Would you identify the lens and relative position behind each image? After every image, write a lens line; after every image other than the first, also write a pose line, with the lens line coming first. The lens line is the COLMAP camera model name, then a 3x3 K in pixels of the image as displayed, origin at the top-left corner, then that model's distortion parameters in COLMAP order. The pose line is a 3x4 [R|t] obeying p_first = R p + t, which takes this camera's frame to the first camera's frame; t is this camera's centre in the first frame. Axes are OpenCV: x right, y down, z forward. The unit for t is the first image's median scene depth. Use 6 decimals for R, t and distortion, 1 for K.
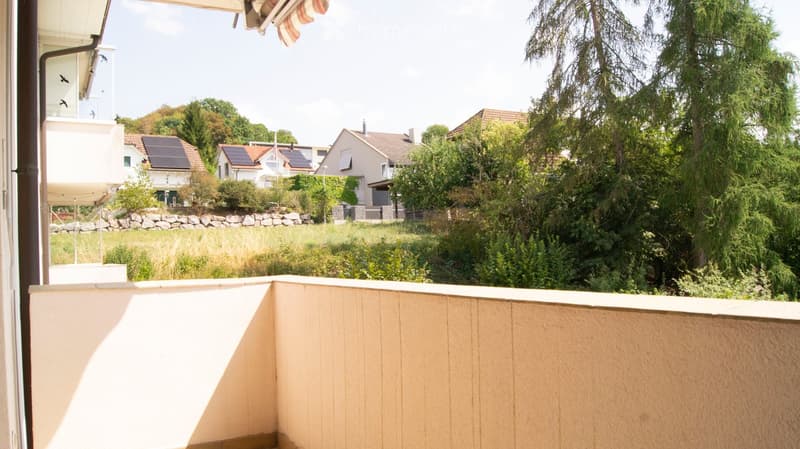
lens RADIAL K [[625.0, 0, 400.0], [0, 625.0, 224.5], [0, 0, 1]] dist [-0.063705, 0.005896]
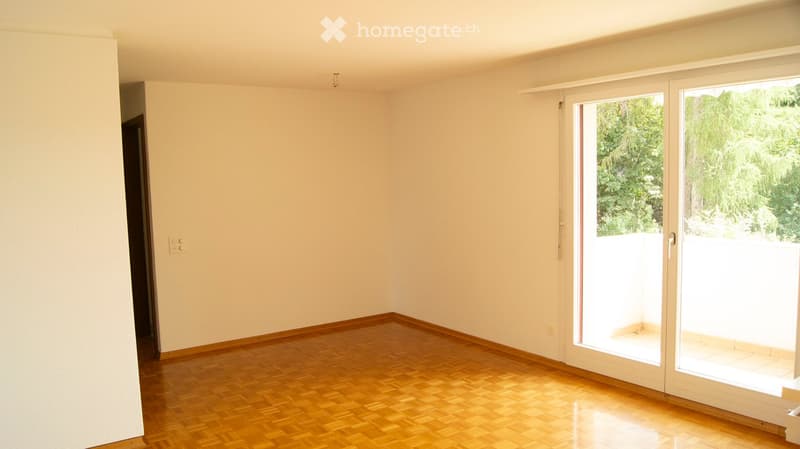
lens RADIAL K [[625.0, 0, 400.0], [0, 625.0, 224.5], [0, 0, 1]] dist [-0.063705, 0.005896]
pose [[0.996031, -0.003376, 0.088941, -0.201751], [-0.006673, 0.993636, 0.112444, -0.030143], [-0.088755, -0.112592, 0.989670, -0.136599]]
